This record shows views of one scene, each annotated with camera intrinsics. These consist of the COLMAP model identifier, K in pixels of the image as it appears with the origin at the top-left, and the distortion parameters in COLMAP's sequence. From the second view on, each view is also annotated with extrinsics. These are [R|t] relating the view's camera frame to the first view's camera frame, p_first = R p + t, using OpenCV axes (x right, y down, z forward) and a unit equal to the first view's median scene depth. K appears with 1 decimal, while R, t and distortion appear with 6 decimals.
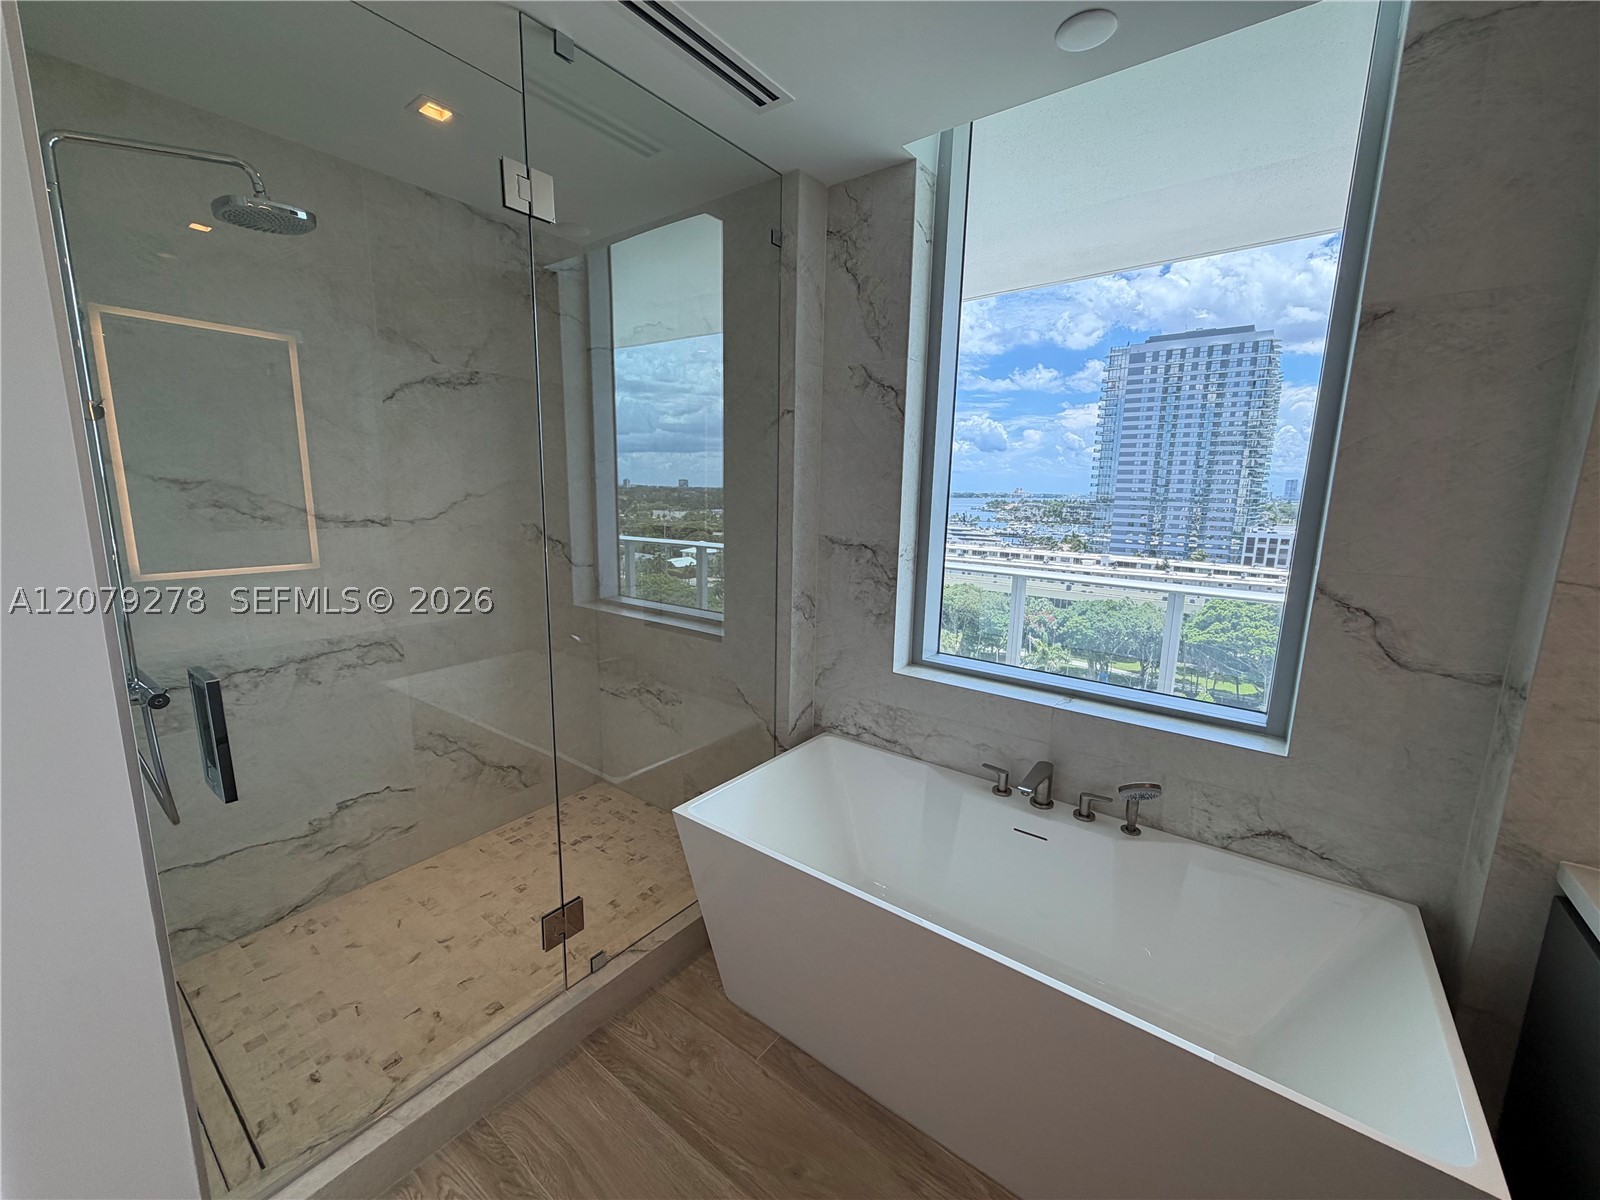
lens RADIAL K [[635.7, 0, 796.7], [0, 635.7, 597.8], [0, 0, 1]] dist [0.001816, -0.000602]
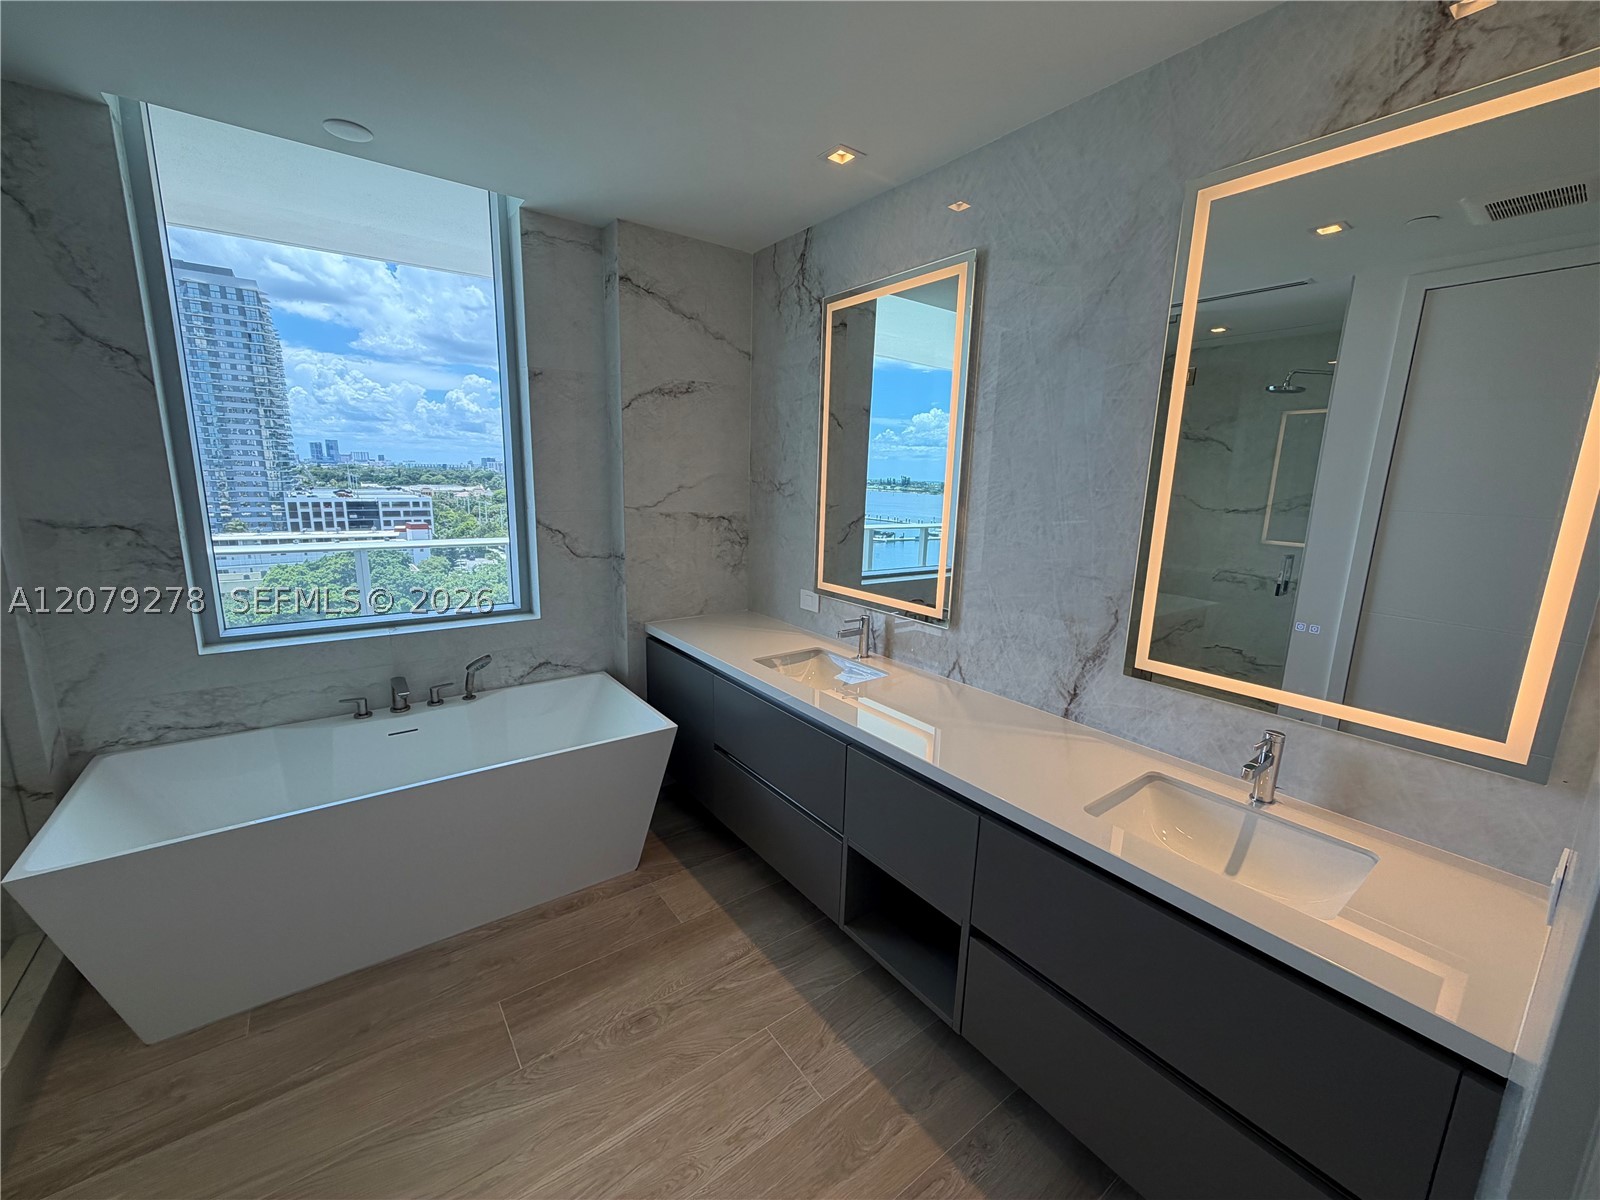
lens RADIAL K [[635.7, 0, 812.9], [0, 635.7, 597.9], [0, 0, 1]] dist [0.001816, -0.000602]
pose [[0.253651, -0.196583, 0.947110, -0.496886], [0.142125, 0.976079, 0.164532, 0.006673], [-0.956798, 0.092875, 0.275523, -0.155429]]
